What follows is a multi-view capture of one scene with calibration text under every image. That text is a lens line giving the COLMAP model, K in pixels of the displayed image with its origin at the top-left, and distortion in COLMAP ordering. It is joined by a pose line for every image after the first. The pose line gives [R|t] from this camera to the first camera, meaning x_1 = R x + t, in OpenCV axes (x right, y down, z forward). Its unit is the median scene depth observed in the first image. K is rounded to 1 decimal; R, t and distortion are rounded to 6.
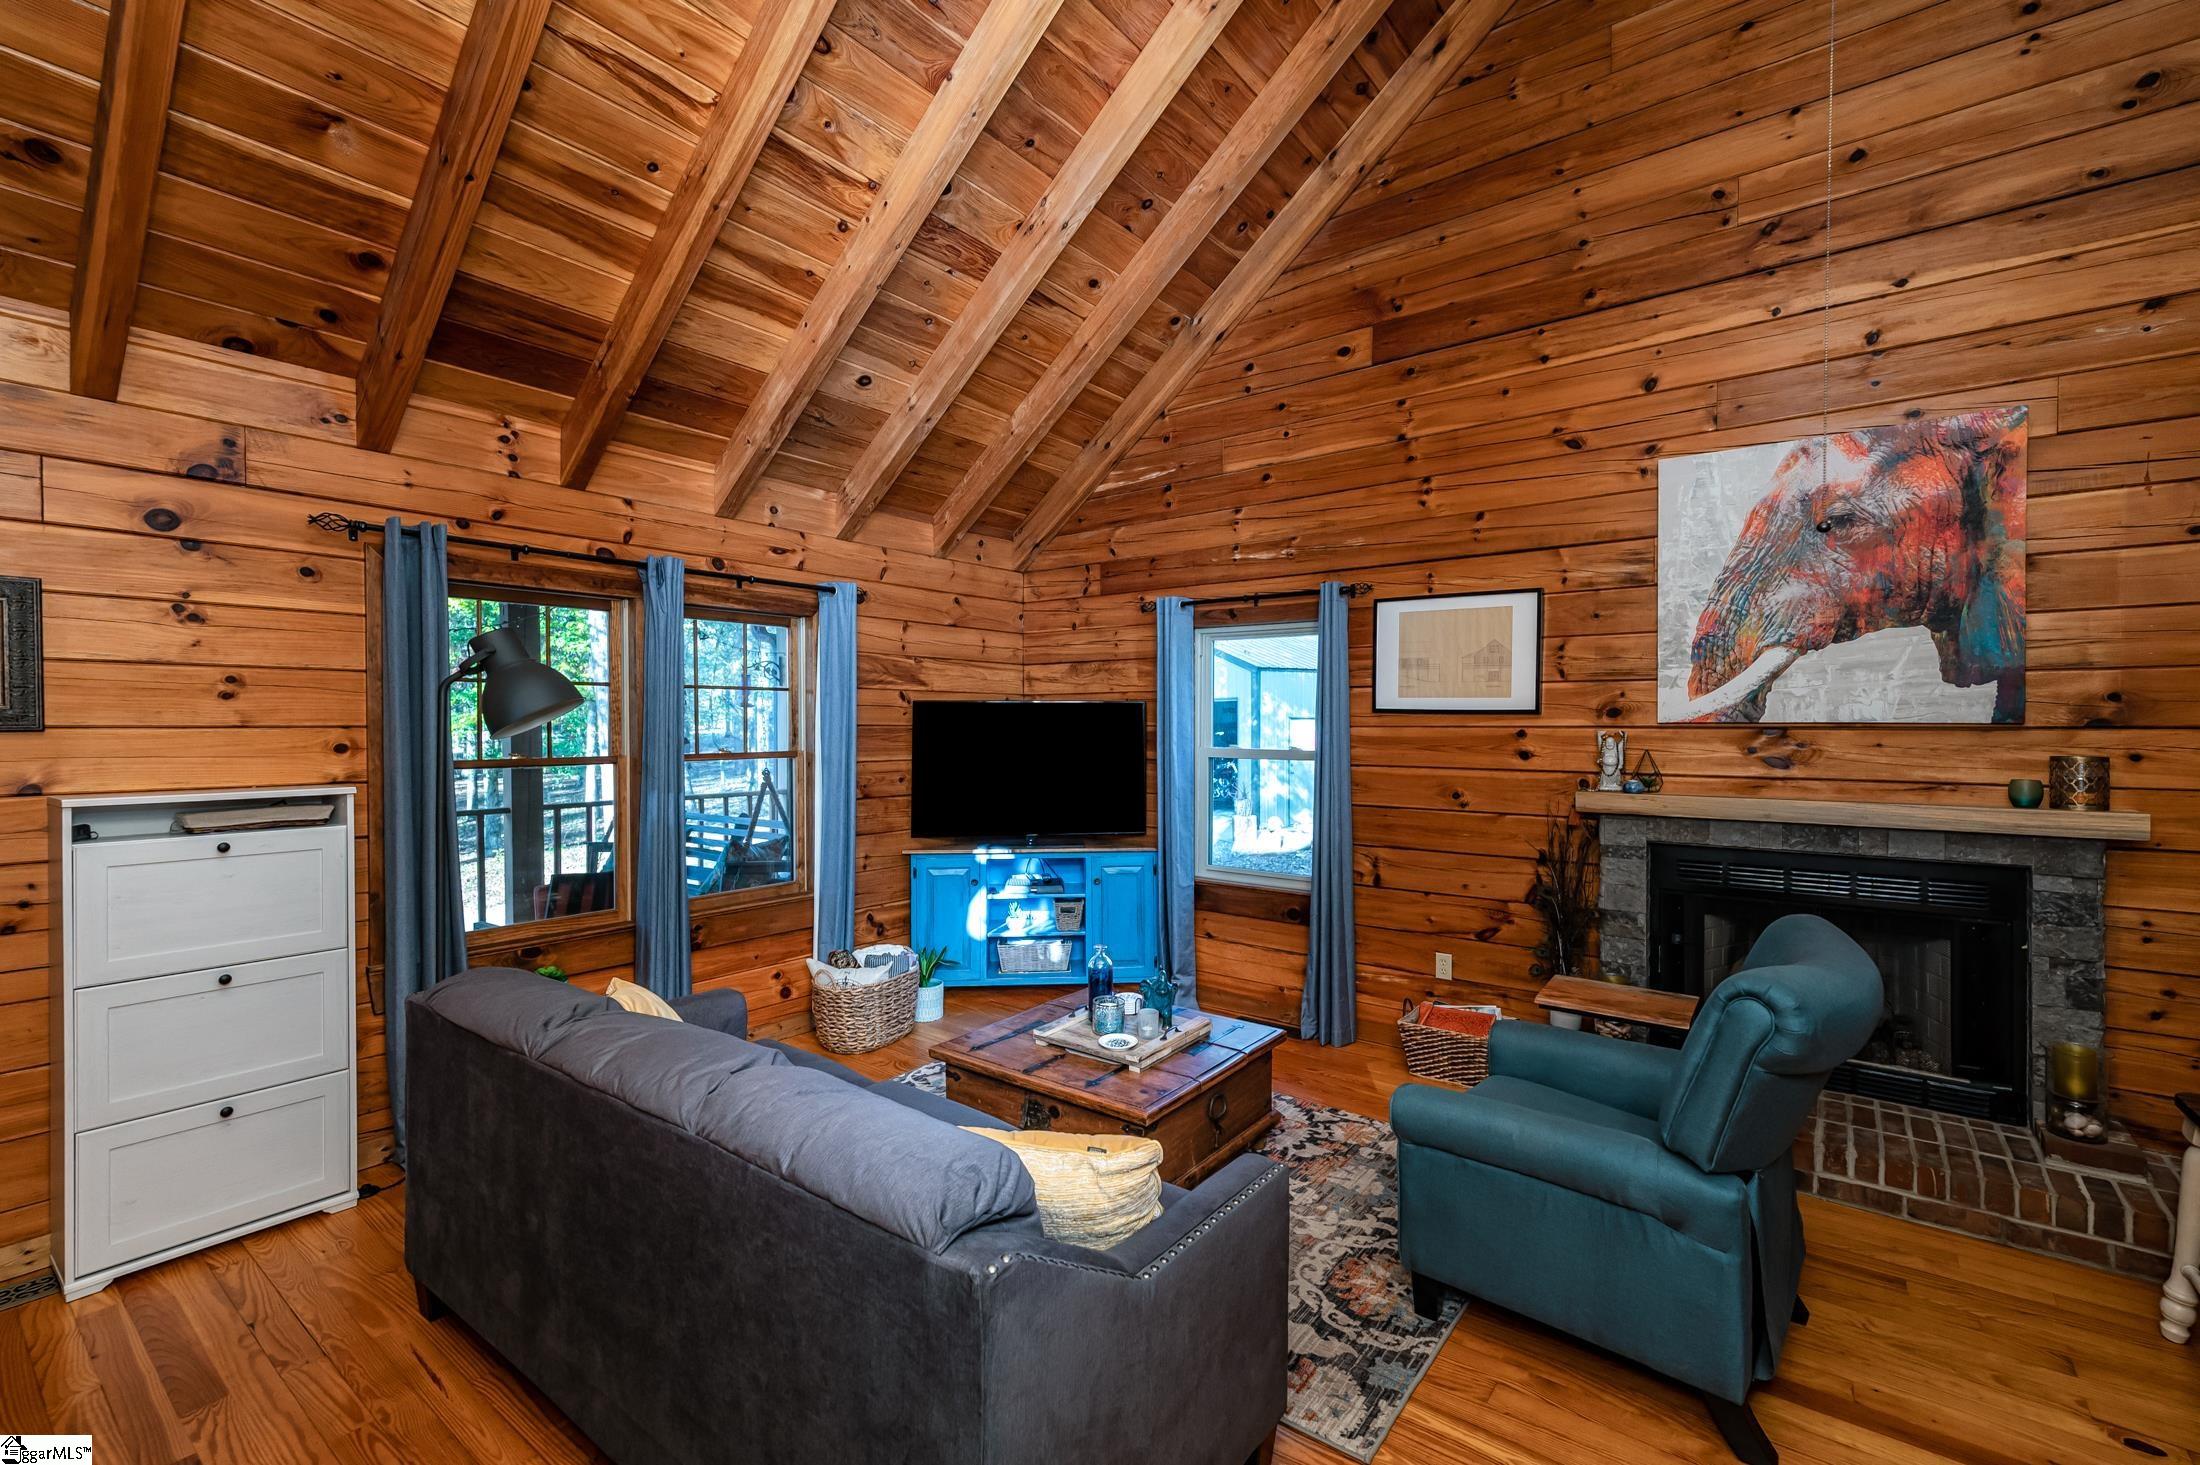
lens RADIAL K [[933.8, 0, 1100.0], [0, 933.8, 732.5], [0, 0, 1]] dist [0.002313, 0.000674]
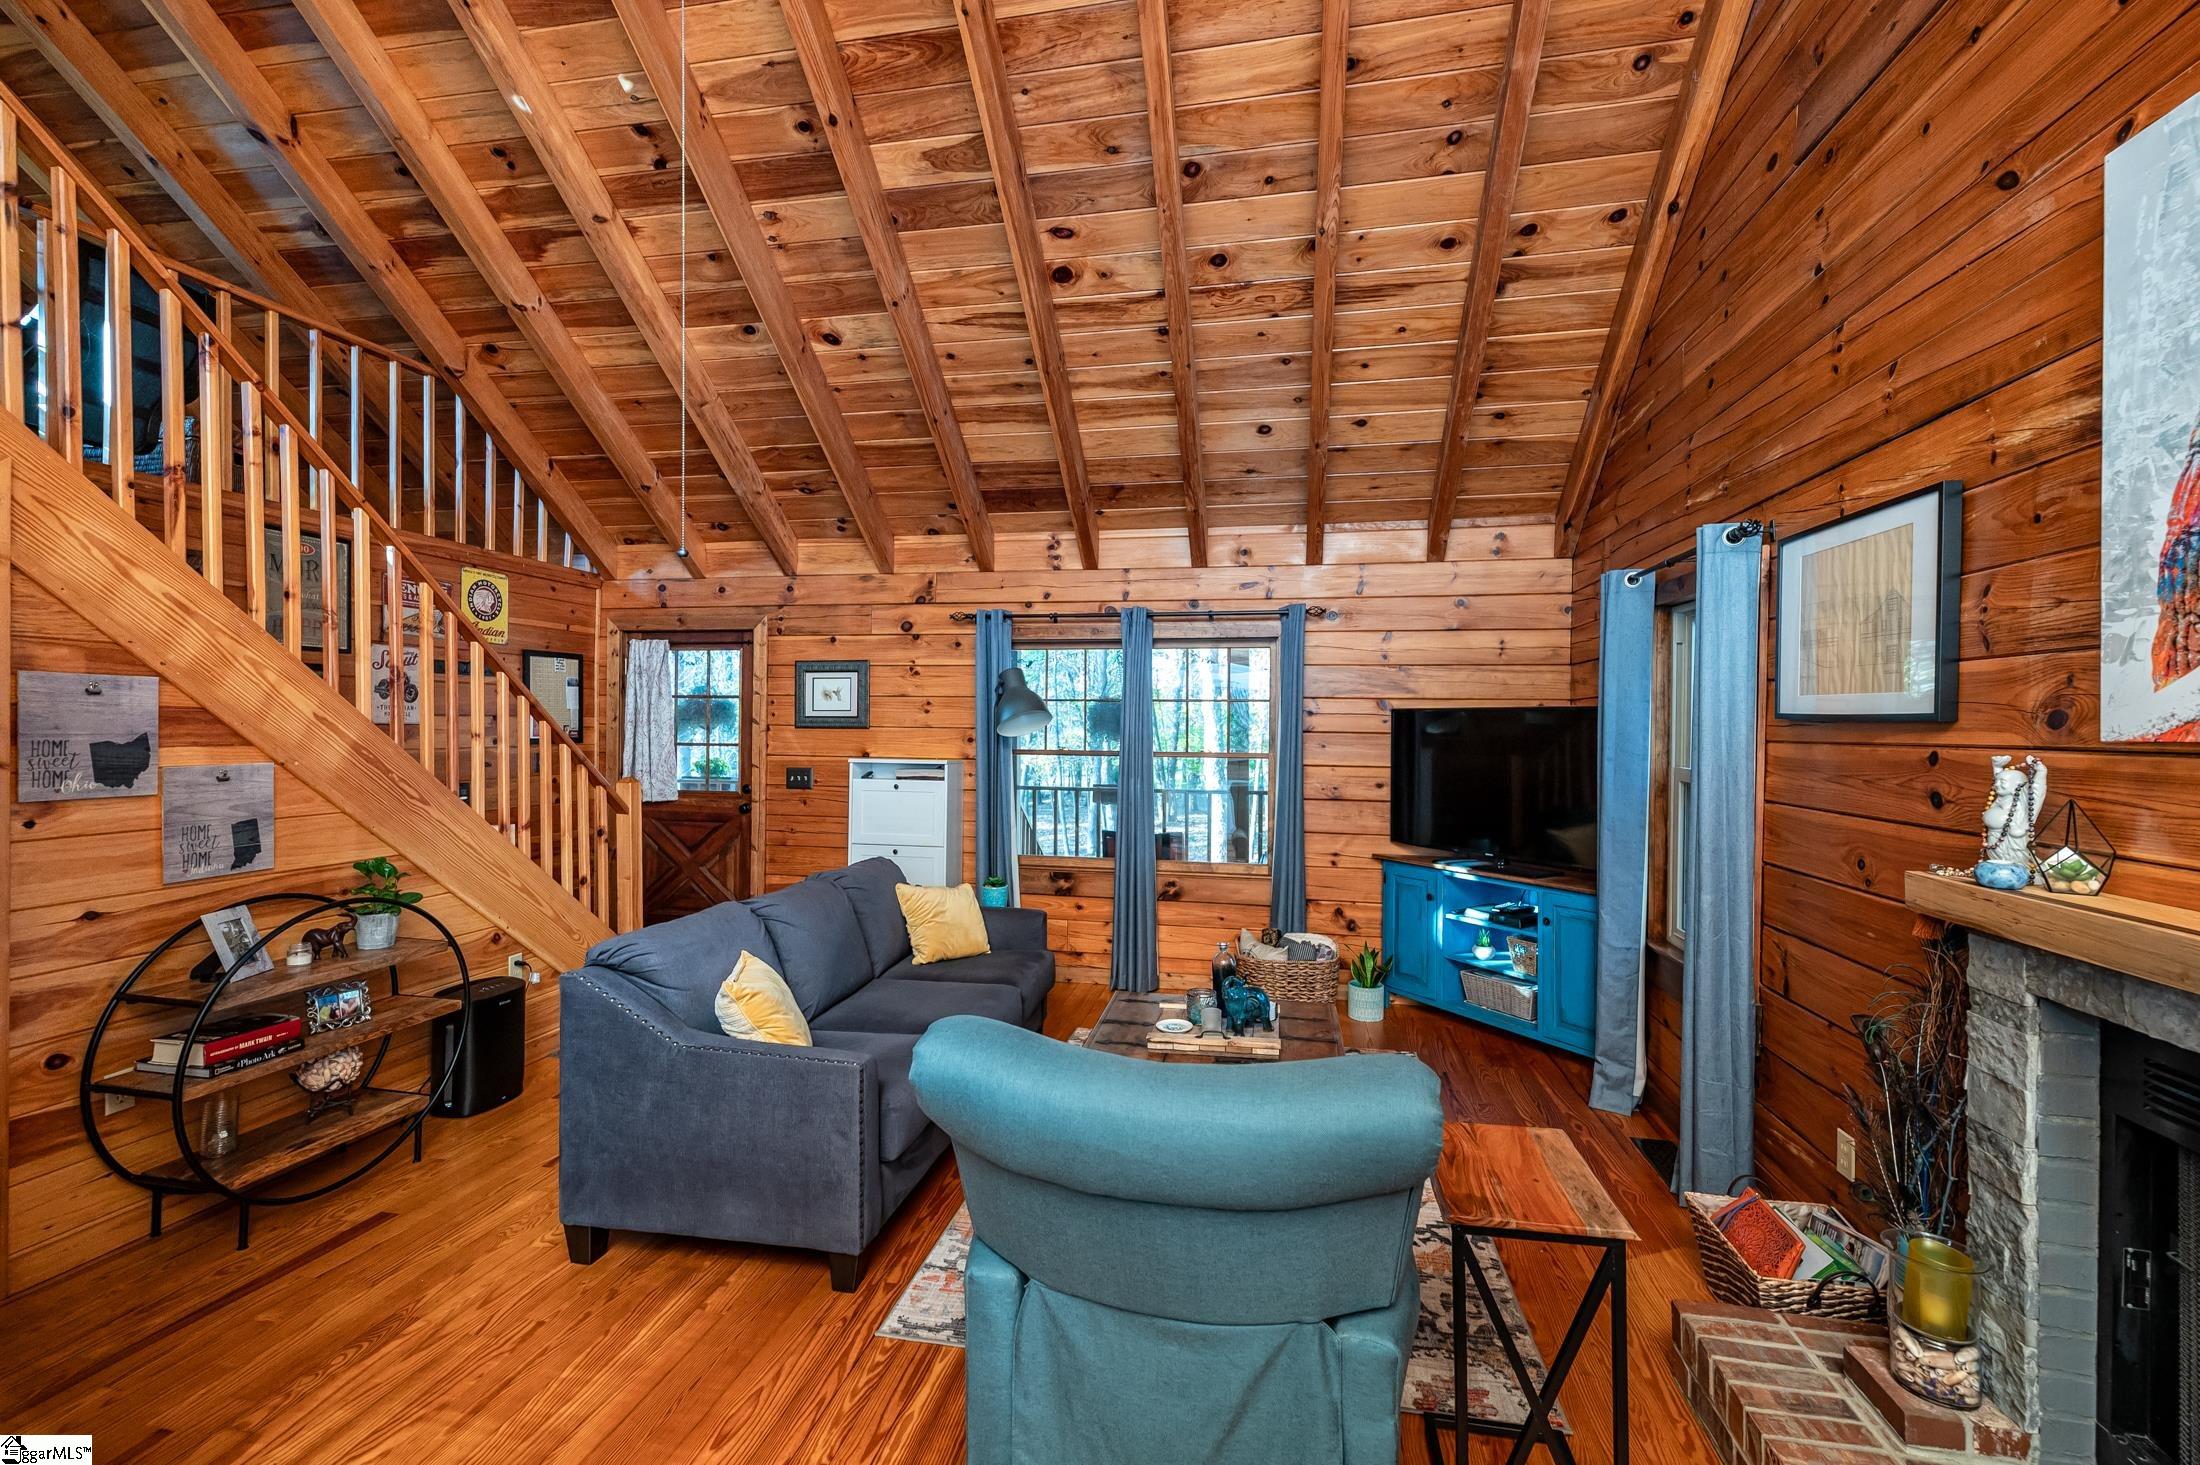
lens RADIAL K [[933.8, 0, 1100.0], [0, 933.8, 732.5], [0, 0, 1]] dist [0.002313, 0.000674]
pose [[0.440812, 0.011176, -0.897530, 0.835359], [-0.020303, 0.999791, 0.002478, -0.006371], [0.897370, 0.017130, 0.440946, 0.391296]]
